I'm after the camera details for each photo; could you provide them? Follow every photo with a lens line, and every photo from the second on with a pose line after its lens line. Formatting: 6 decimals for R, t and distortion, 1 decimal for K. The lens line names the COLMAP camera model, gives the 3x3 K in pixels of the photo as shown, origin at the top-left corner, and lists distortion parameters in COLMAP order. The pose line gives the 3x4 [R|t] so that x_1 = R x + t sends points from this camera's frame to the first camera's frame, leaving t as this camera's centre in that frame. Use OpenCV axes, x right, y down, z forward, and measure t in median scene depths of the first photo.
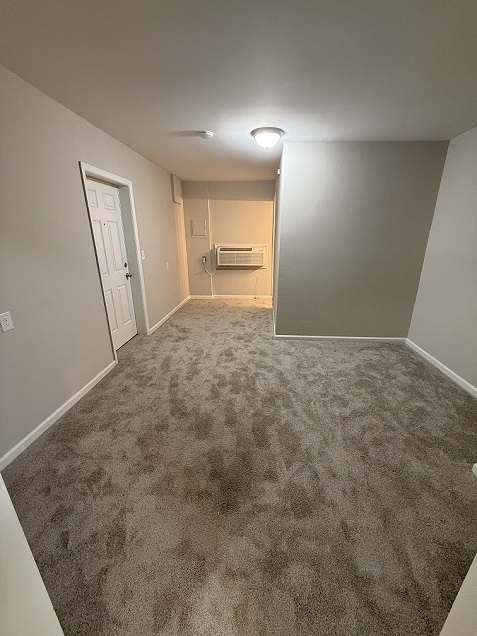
lens RADIAL K [[252.6, 0, 238.9], [0, 252.6, 316.1], [0, 0, 1]] dist [-0.001327, -0.000112]
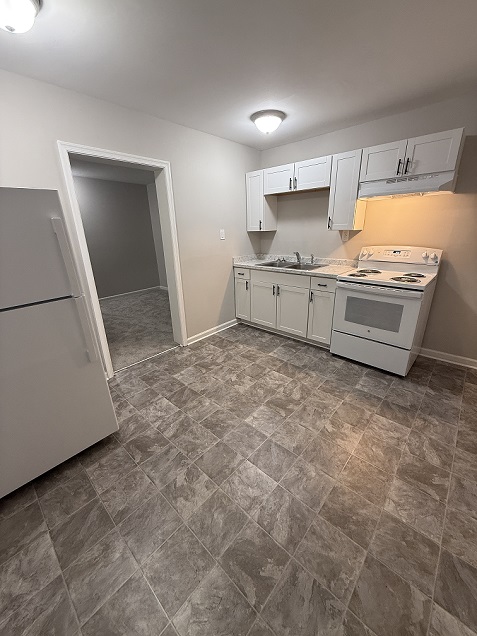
lens RADIAL K [[252.6, 0, 238.9], [0, 252.6, 316.1], [0, 0, 1]] dist [-0.001327, -0.000112]
pose [[0.612023, -0.272443, 0.742430, -0.578287], [0.267268, 0.954806, 0.130054, 0.286118], [-0.744309, 0.118831, 0.657179, -0.861082]]
